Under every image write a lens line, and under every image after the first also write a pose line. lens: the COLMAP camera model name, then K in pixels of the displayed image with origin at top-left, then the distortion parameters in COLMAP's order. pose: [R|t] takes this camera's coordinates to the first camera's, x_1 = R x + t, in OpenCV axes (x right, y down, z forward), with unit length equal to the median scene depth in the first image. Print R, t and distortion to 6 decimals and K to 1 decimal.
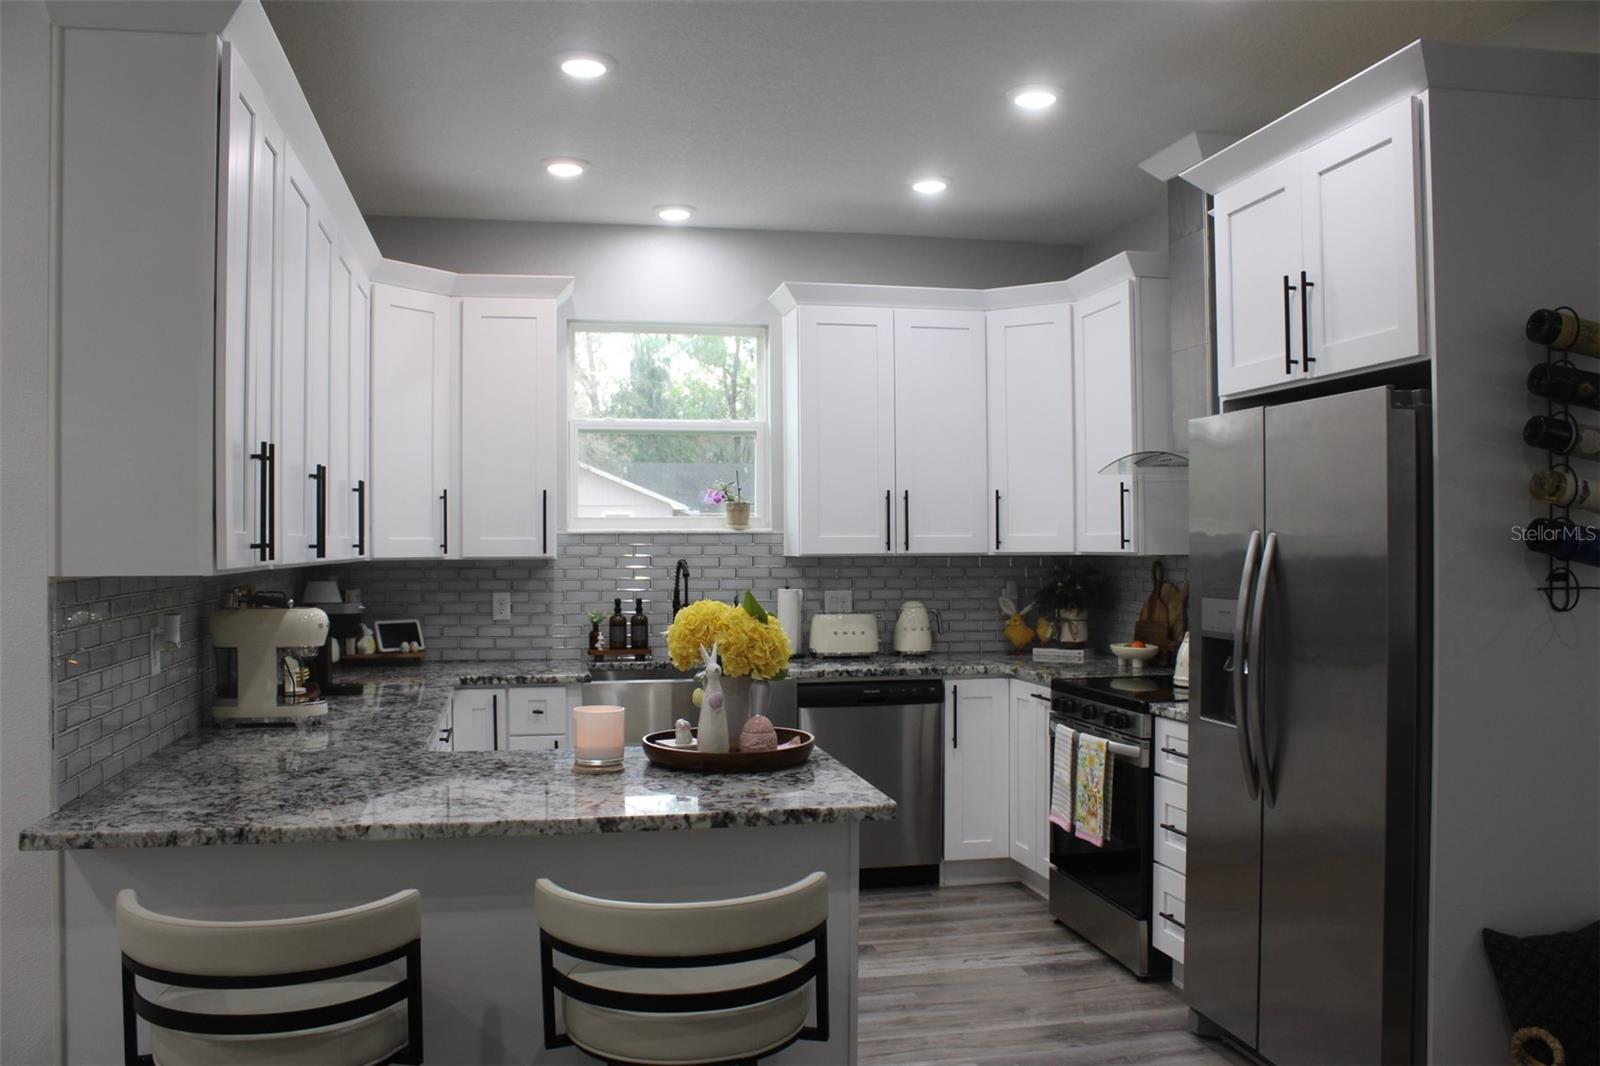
lens RADIAL K [[1323.7, 0, 800.4], [0, 1323.7, 540.9], [0, 0, 1]] dist [-0.167200, 0.137205]
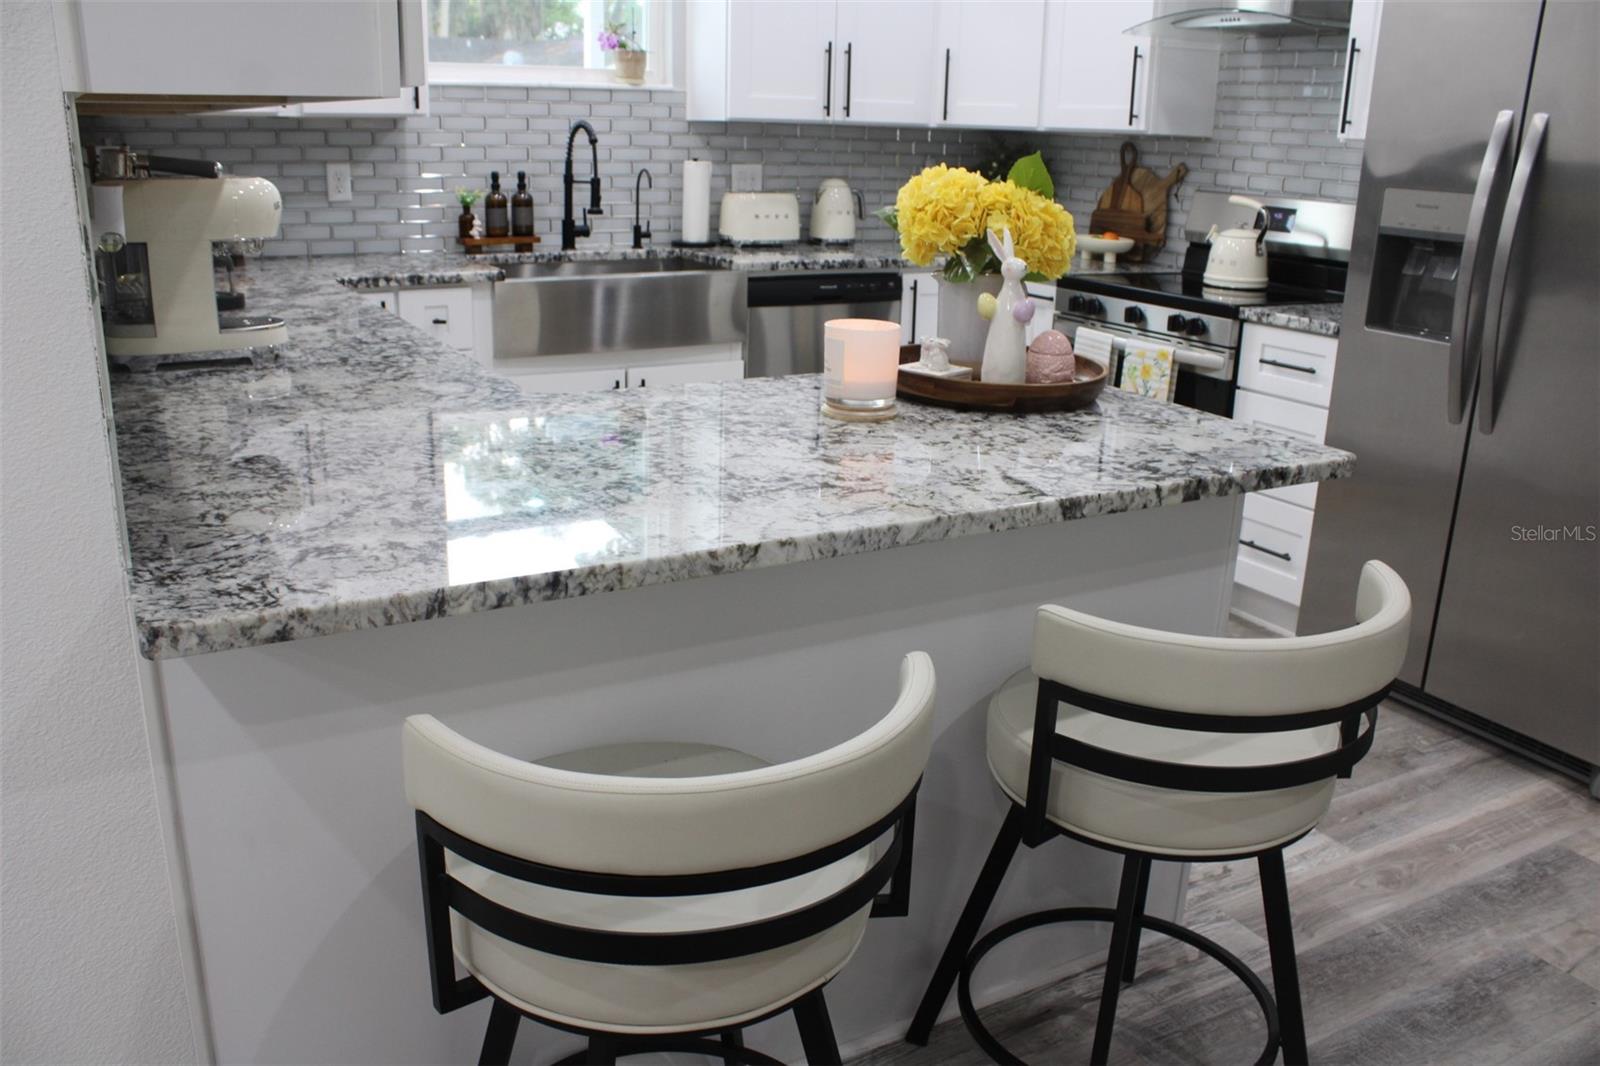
lens RADIAL K [[1323.7, 0, 800.4], [0, 1323.7, 540.9], [0, 0, 1]] dist [-0.167200, 0.137205]
pose [[0.951834, -0.063927, 0.299876, -0.222587], [-0.030568, 0.953367, 0.300262, 0.017287], [-0.305087, -0.294966, 0.905493, 0.203314]]
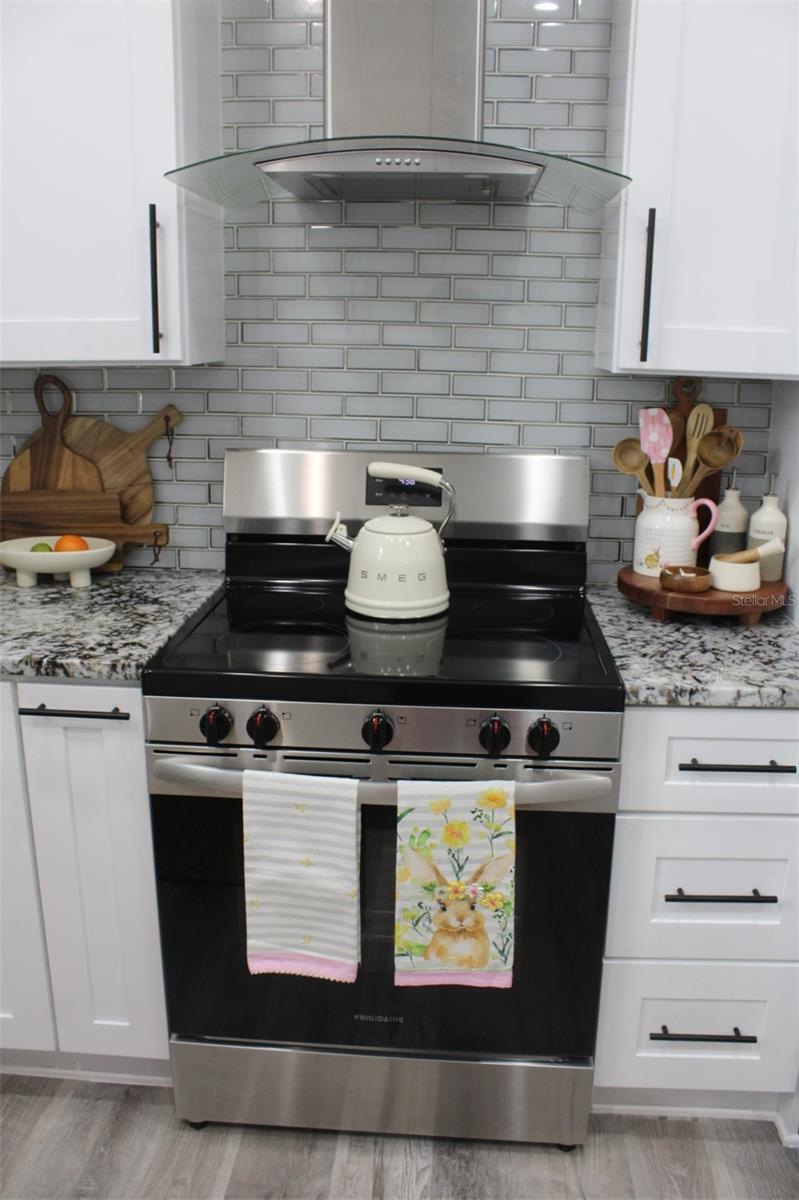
lens RADIAL K [[992.8, 0, 399.5], [0, 992.8, 600.0], [0, 0, 1]] dist [-0.167200, 0.137205]
pose [[0.279147, -0.245755, 0.928268, -0.068579], [-0.013468, 0.965599, 0.259688, -0.000126], [-0.960154, -0.084993, 0.266234, 0.776507]]
